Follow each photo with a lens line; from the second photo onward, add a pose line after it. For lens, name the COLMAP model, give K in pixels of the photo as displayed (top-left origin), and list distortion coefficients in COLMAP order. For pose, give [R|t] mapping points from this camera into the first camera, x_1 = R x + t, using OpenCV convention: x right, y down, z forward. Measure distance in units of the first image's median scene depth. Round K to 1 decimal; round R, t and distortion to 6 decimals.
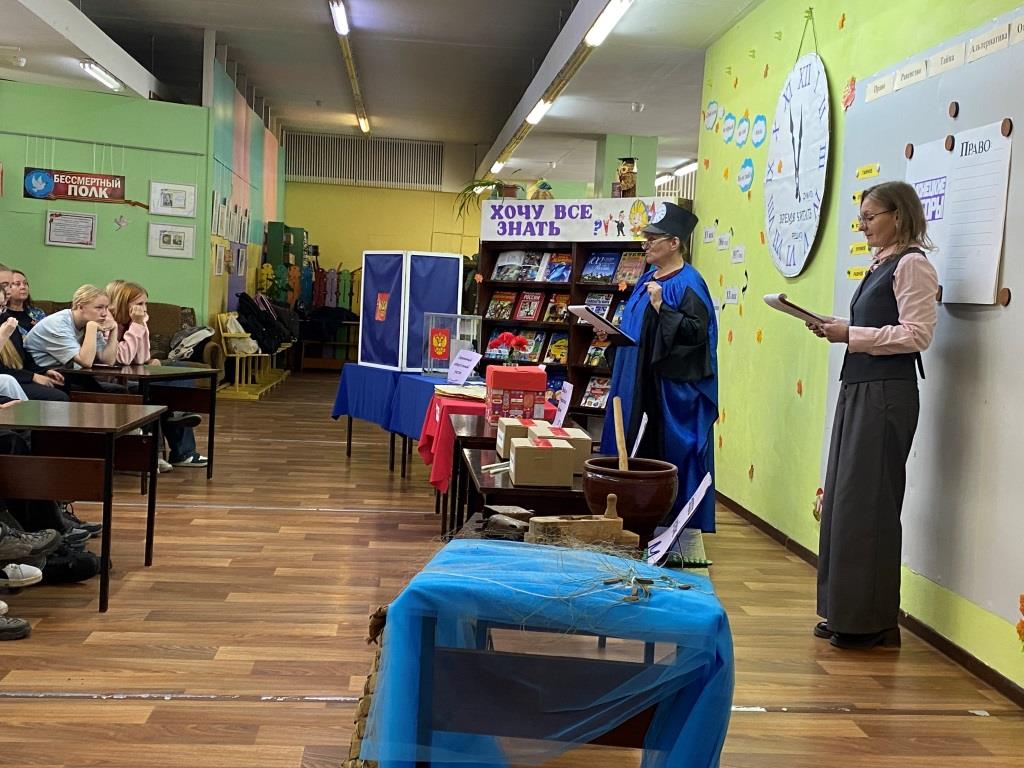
lens RADIAL K [[1253.1, 0, 512.0], [0, 1253.1, 384.0], [0, 0, 1]] dist [0.162080, -0.025387]
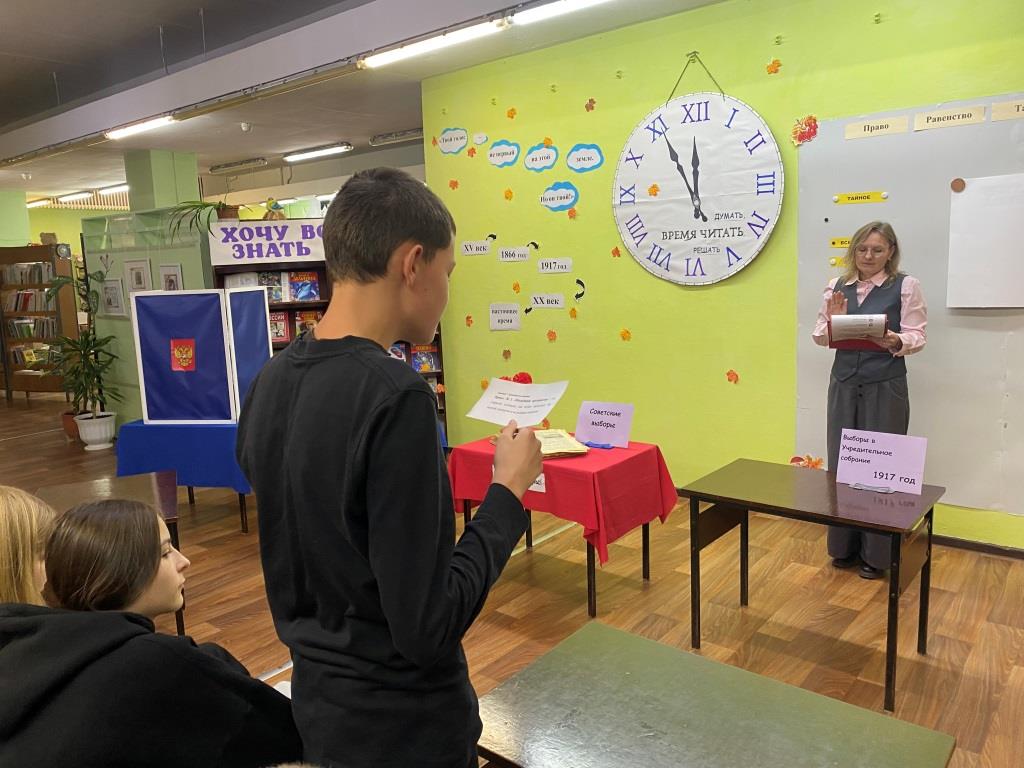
lens RADIAL K [[767.0, 0, 512.0], [0, 767.0, 384.0], [0, 0, 1]] dist [0.010368, -0.013556]
pose [[0.693226, -0.189389, 0.695391, -0.297412], [0.122263, 0.981774, 0.145503, -0.085413], [-0.710274, -0.015846, 0.703747, 0.440634]]
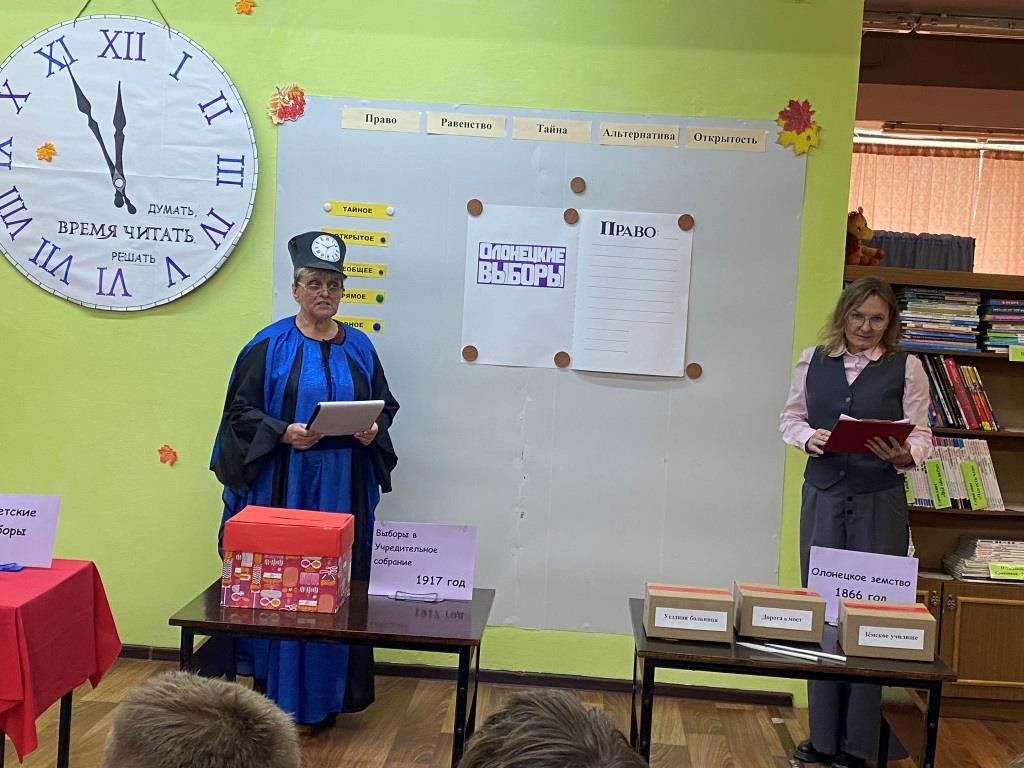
lens RADIAL K [[1349.4, 0, 512.0], [0, 1349.4, 384.0], [0, 0, 1]] dist [0.147312, -0.498036]
pose [[0.111578, -0.122845, 0.986134, -0.397210], [0.013452, 0.992426, 0.122107, -0.097883], [-0.993665, -0.000359, 0.112385, 0.482970]]
